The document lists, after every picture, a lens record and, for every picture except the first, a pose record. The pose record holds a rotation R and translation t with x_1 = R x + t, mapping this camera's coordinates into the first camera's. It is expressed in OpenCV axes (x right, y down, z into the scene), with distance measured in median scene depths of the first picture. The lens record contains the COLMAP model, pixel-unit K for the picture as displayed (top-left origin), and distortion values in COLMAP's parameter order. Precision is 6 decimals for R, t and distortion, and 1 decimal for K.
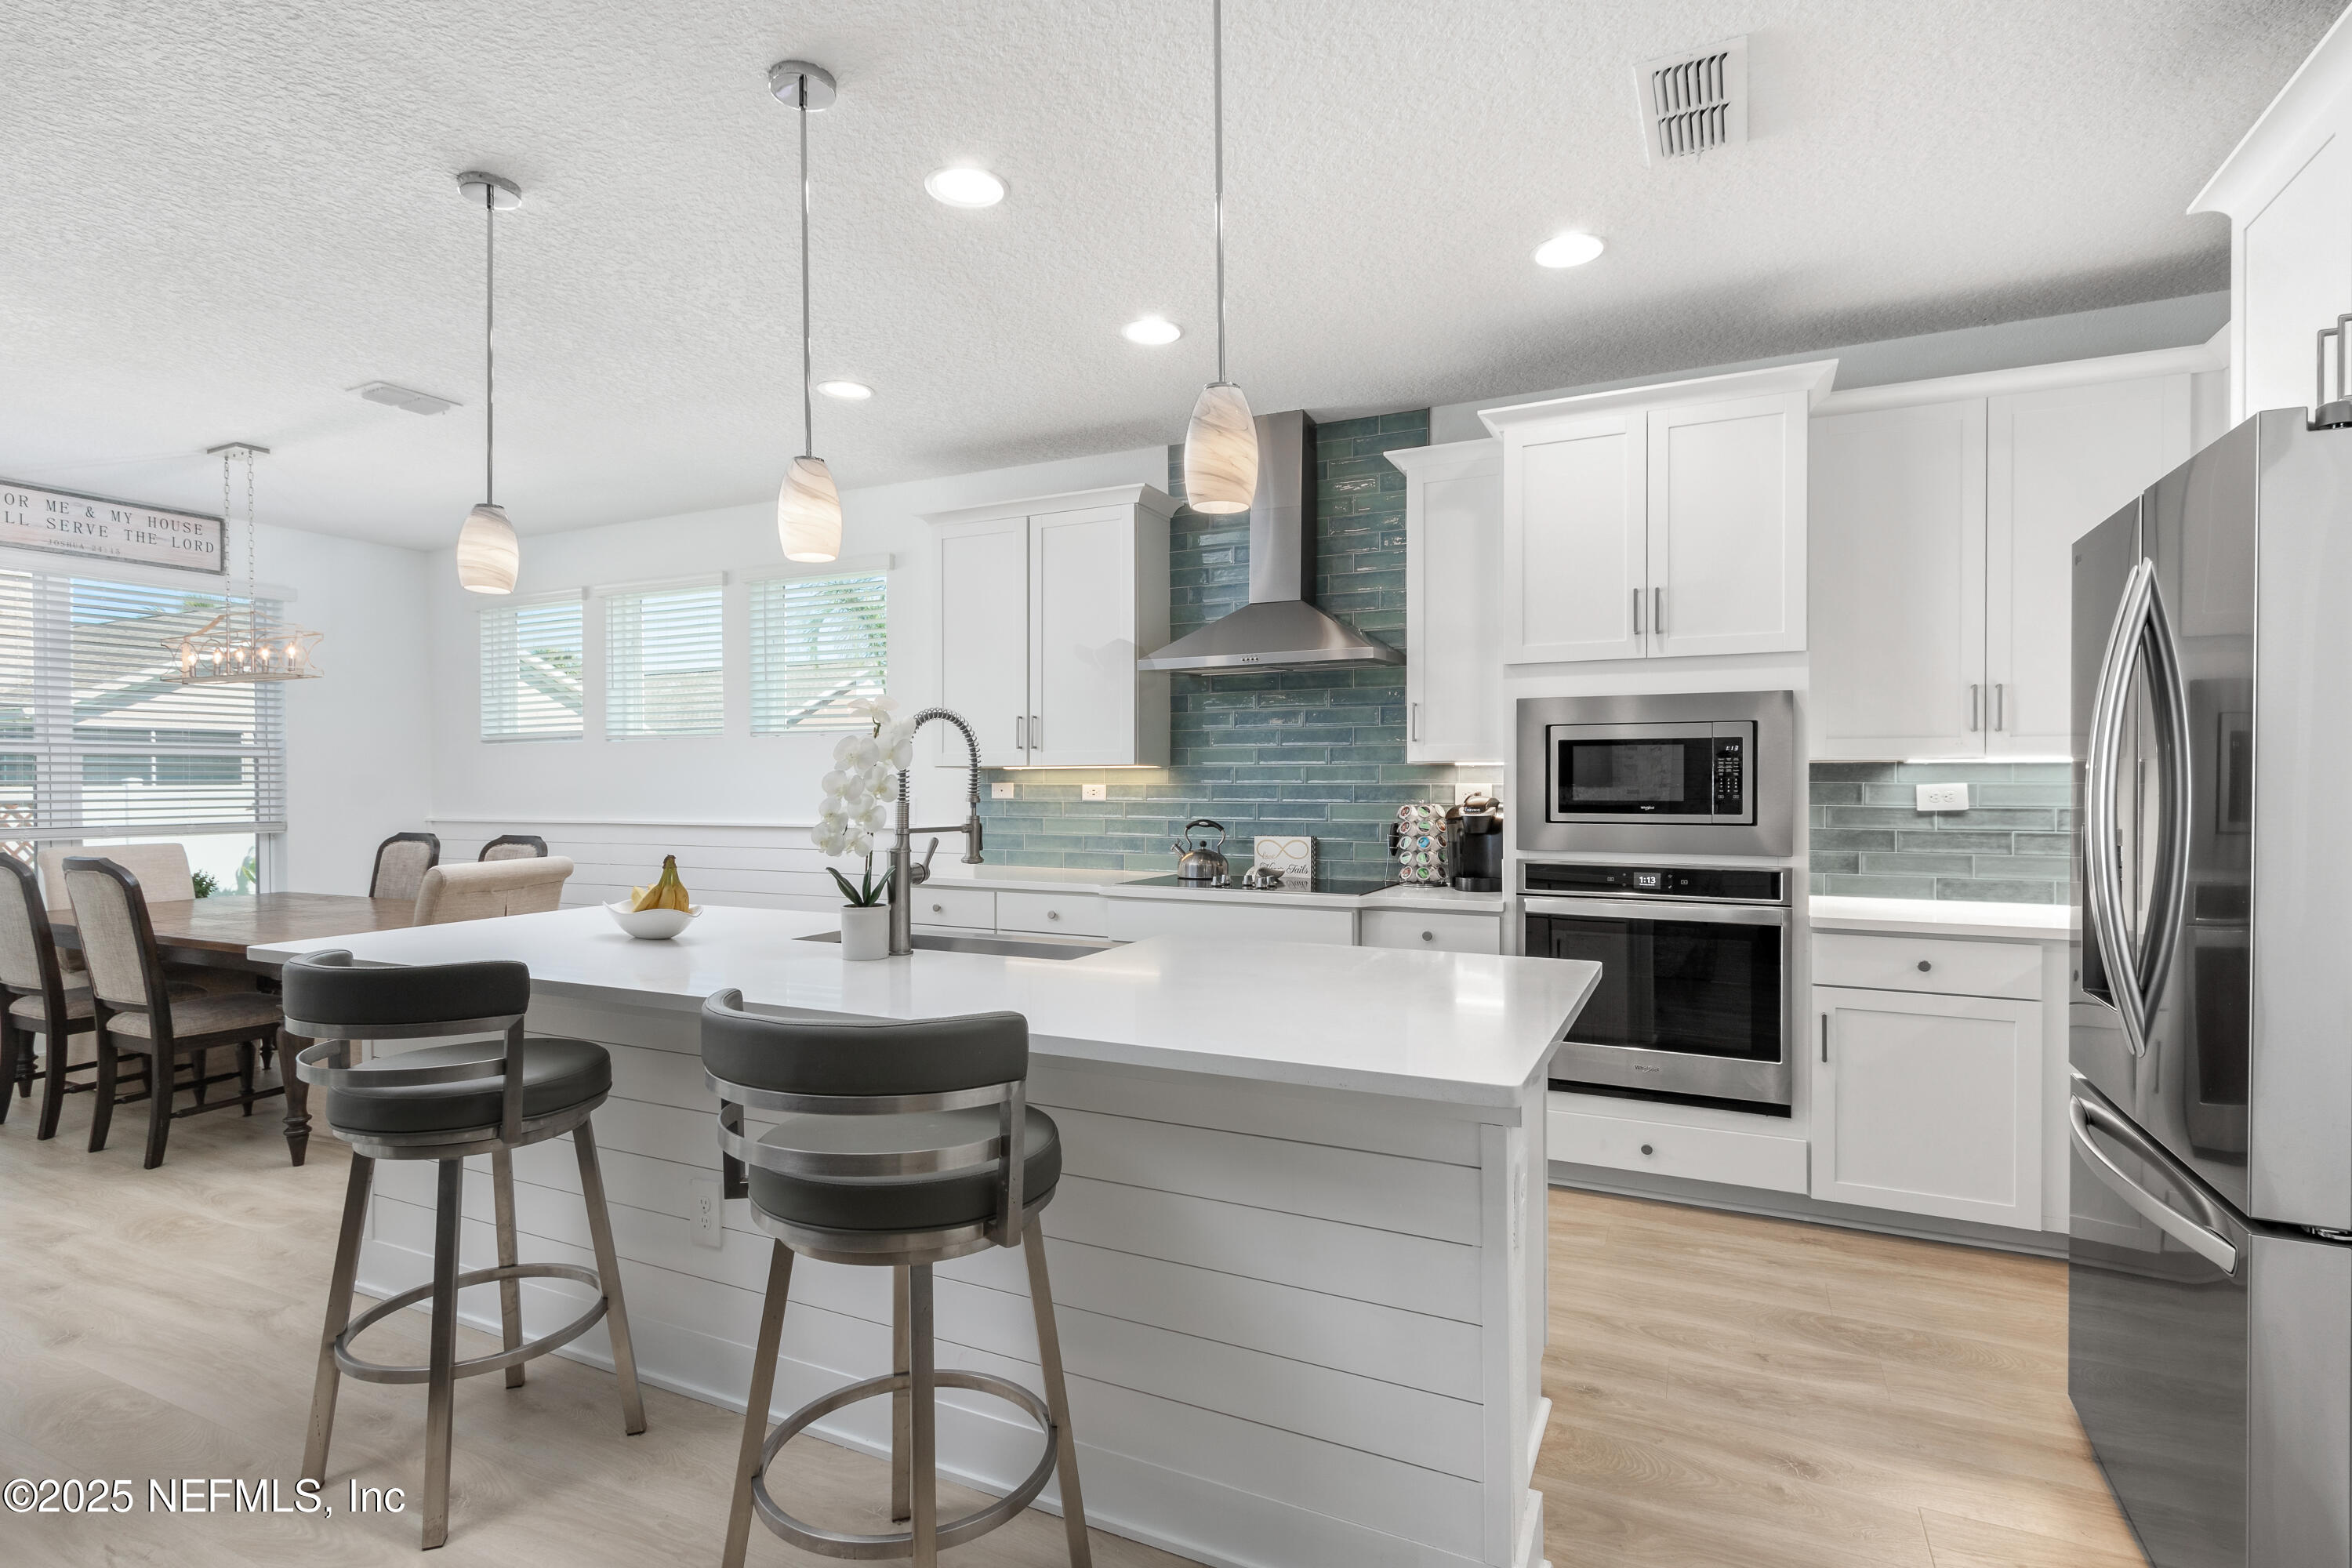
lens RADIAL K [[1122.9, 0, 1196.8], [0, 1122.9, 790.8], [0, 0, 1]] dist [0.007809, -0.001426]
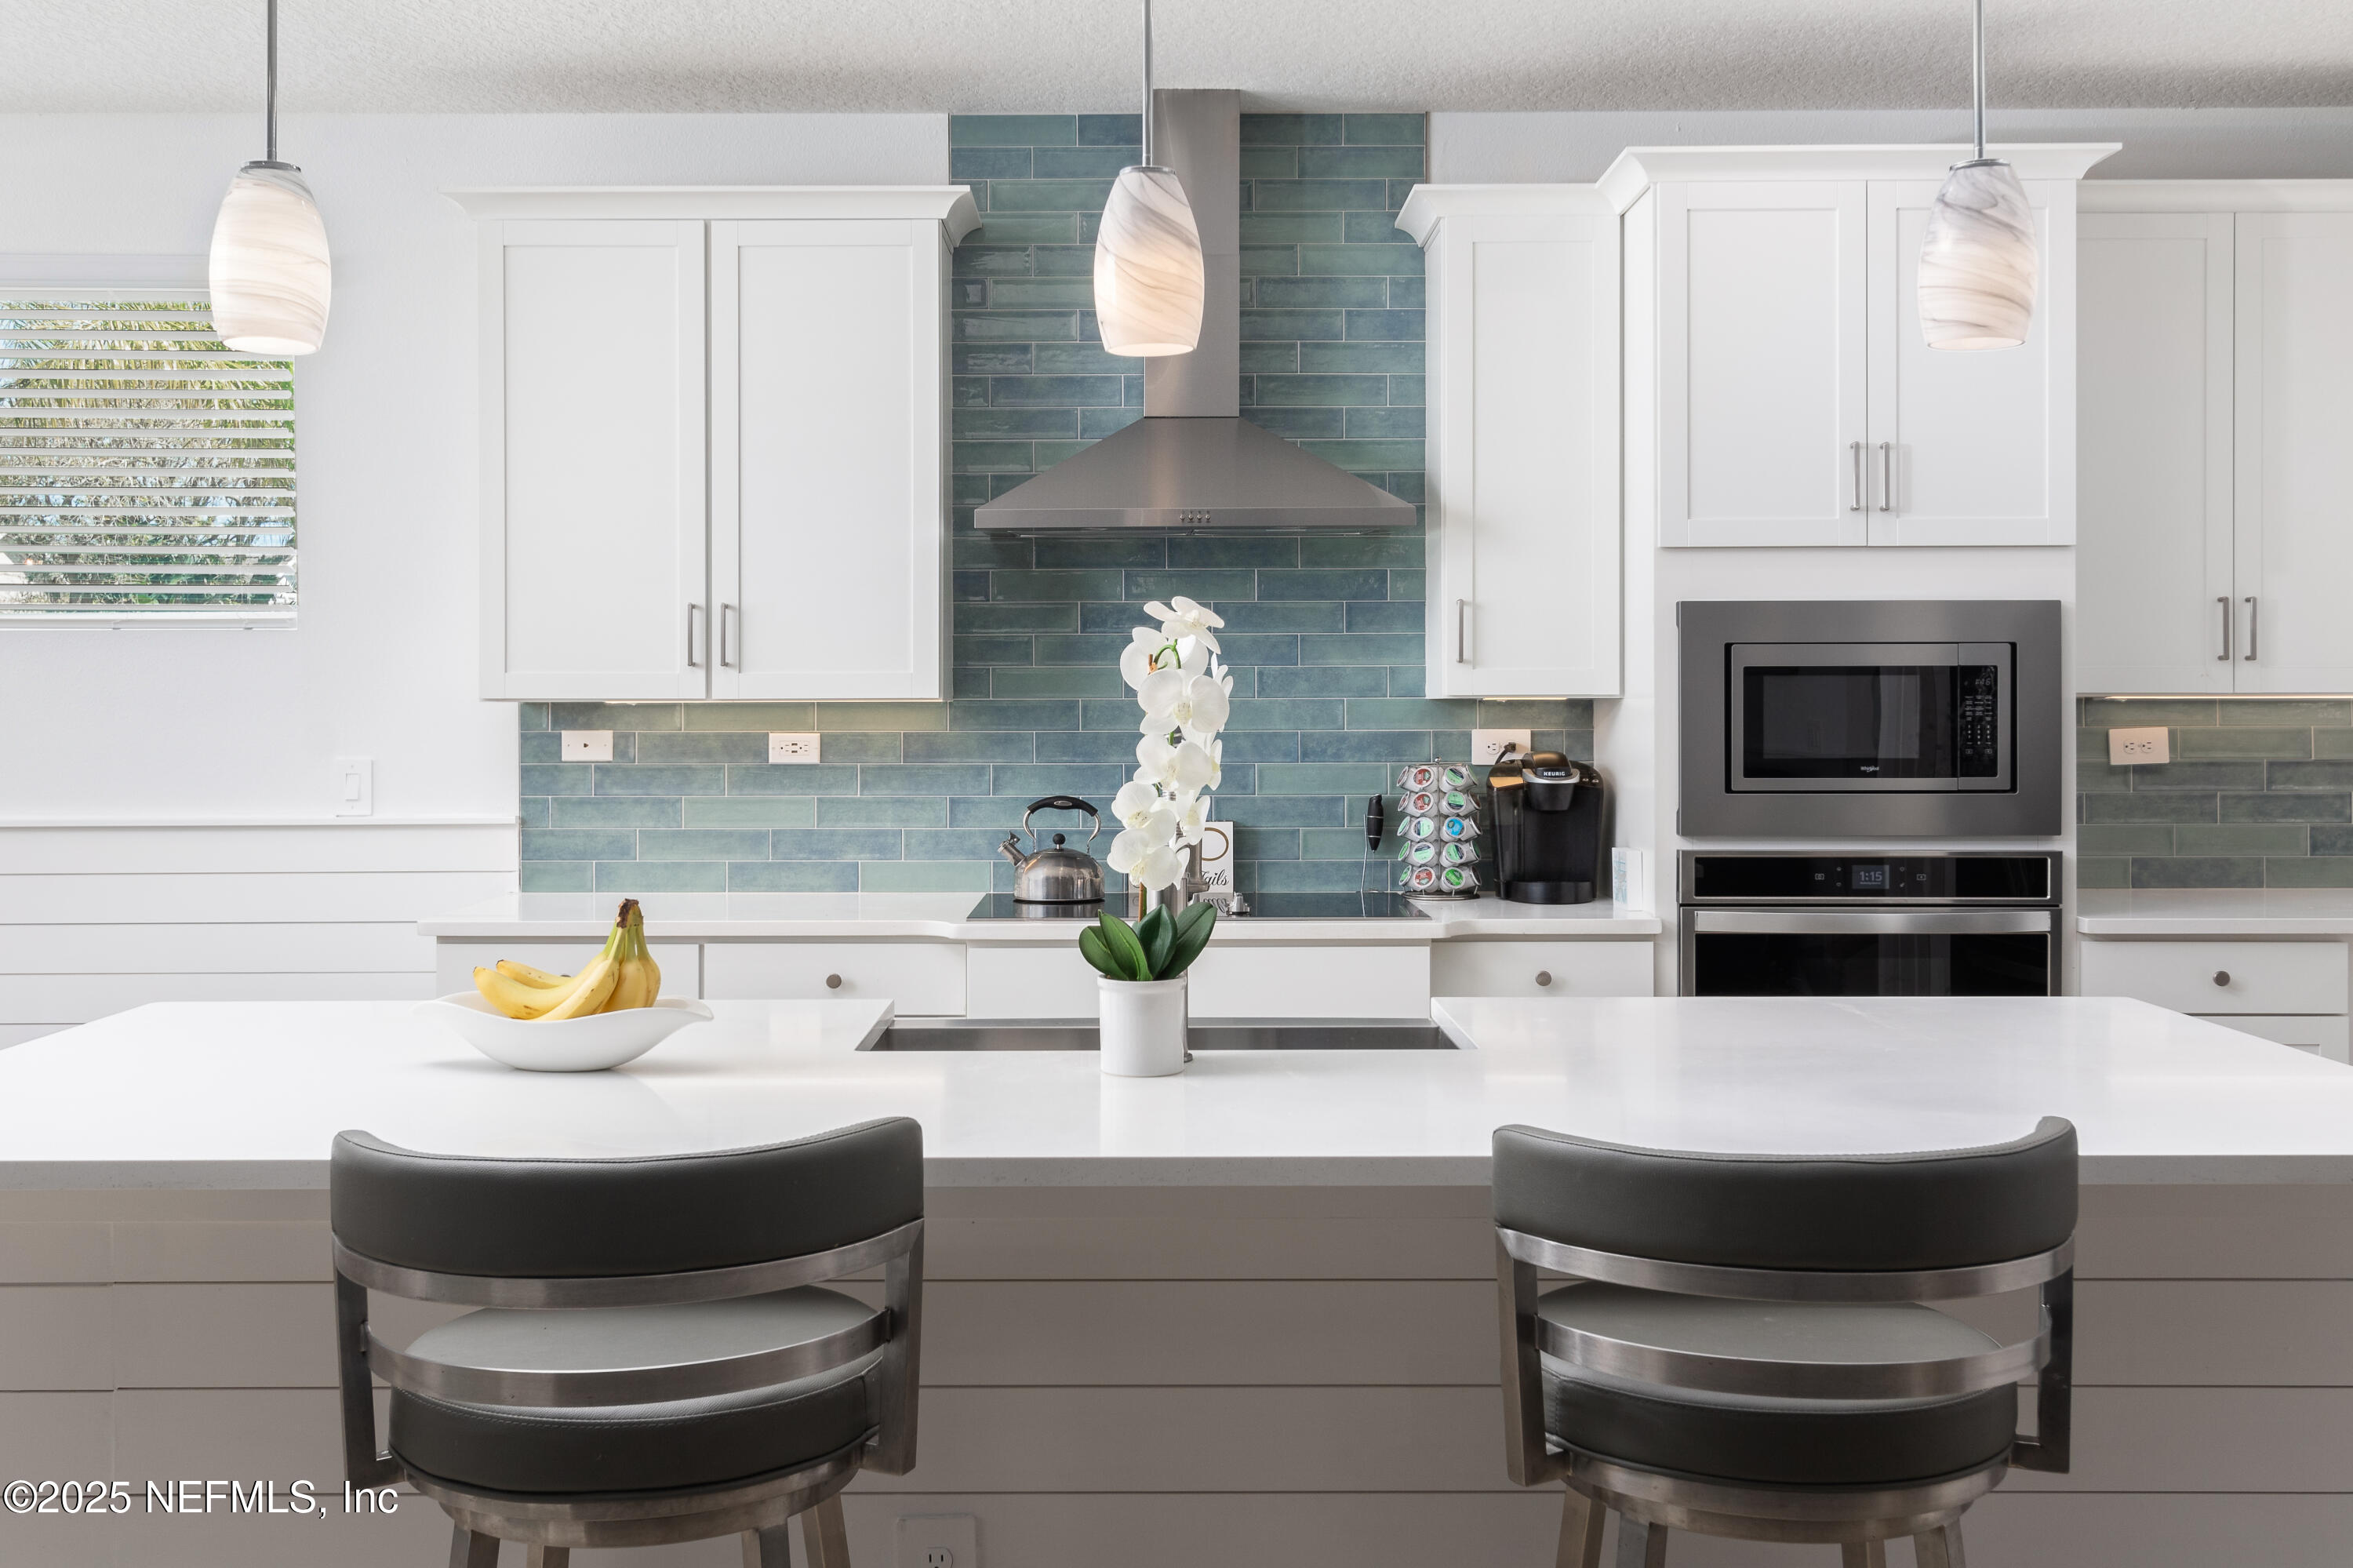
lens RADIAL K [[2060.8, 0, 1138.2], [0, 2060.8, 731.6], [0, 0, 1]] dist [0.004923, 0.018096]
pose [[0.903478, -0.006926, 0.428578, -0.517725], [0.004995, 0.999972, 0.005629, -0.015987], [-0.428605, -0.002945, 0.903487, 0.070800]]
